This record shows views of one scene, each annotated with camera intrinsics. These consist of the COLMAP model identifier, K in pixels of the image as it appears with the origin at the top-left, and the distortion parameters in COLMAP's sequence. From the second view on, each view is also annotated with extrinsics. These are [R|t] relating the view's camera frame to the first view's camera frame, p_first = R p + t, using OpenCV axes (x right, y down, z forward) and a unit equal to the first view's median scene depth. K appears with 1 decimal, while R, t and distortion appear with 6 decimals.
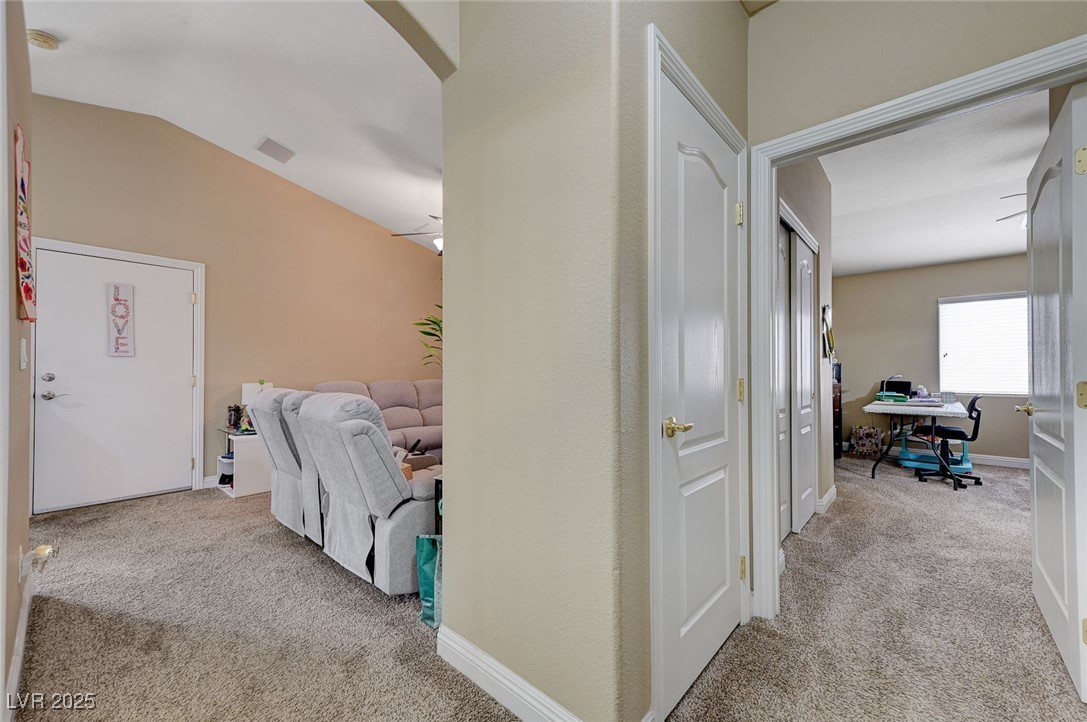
lens RADIAL K [[421.0, 0, 540.6], [0, 421.0, 366.5], [0, 0, 1]] dist [0.001057, 0.000141]
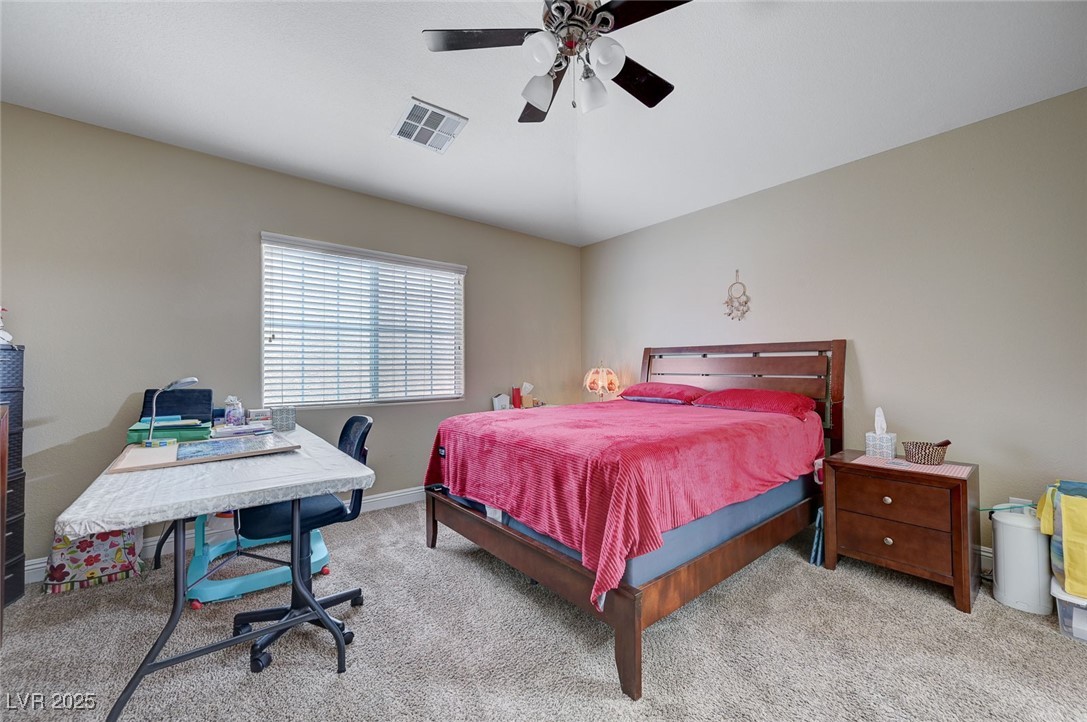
lens RADIAL K [[431.2, 0, 542.9], [0, 431.2, 367.7], [0, 0, 1]] dist [0.000742, 0.000750]
pose [[0.142971, 0.007995, 0.989695, 0.457912], [-0.010024, 0.999928, -0.006629, 0.011761], [-0.989676, -0.008973, 0.143041, 0.569260]]
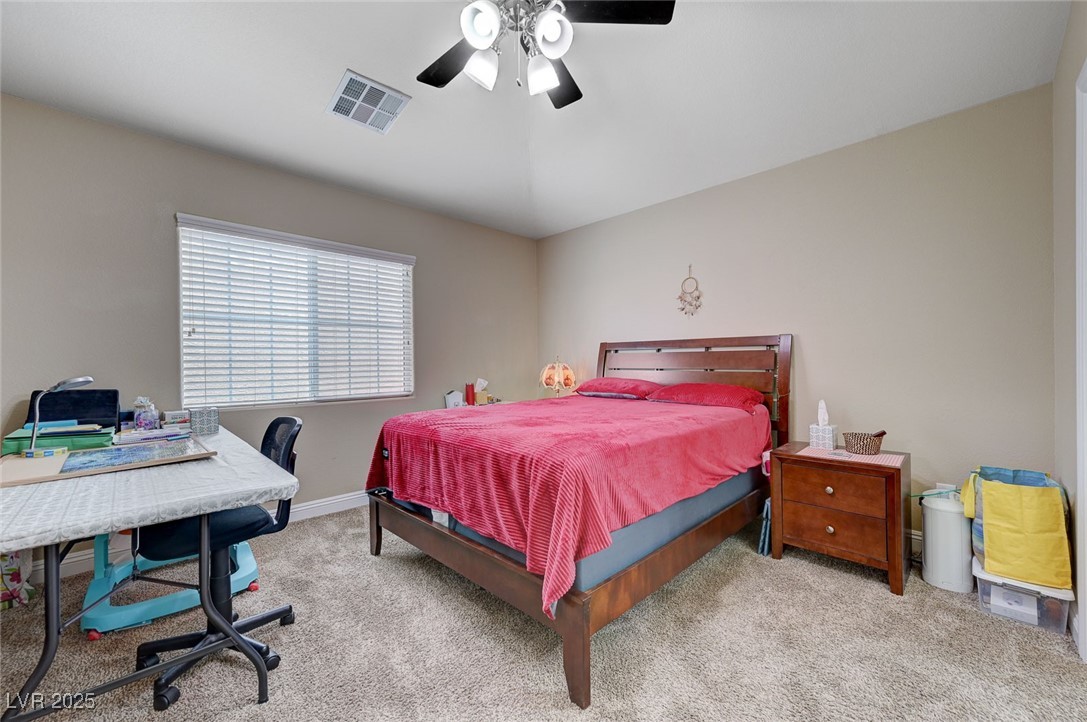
lens RADIAL K [[428.8, 0, 546.8], [0, 428.8, 369.7], [0, 0, 1]] dist [0.001531, 0.000249]
pose [[0.050211, -0.007572, 0.998710, 0.479109], [-0.003941, 0.999962, 0.007780, 0.011651], [-0.998731, -0.004326, 0.050179, 0.558279]]
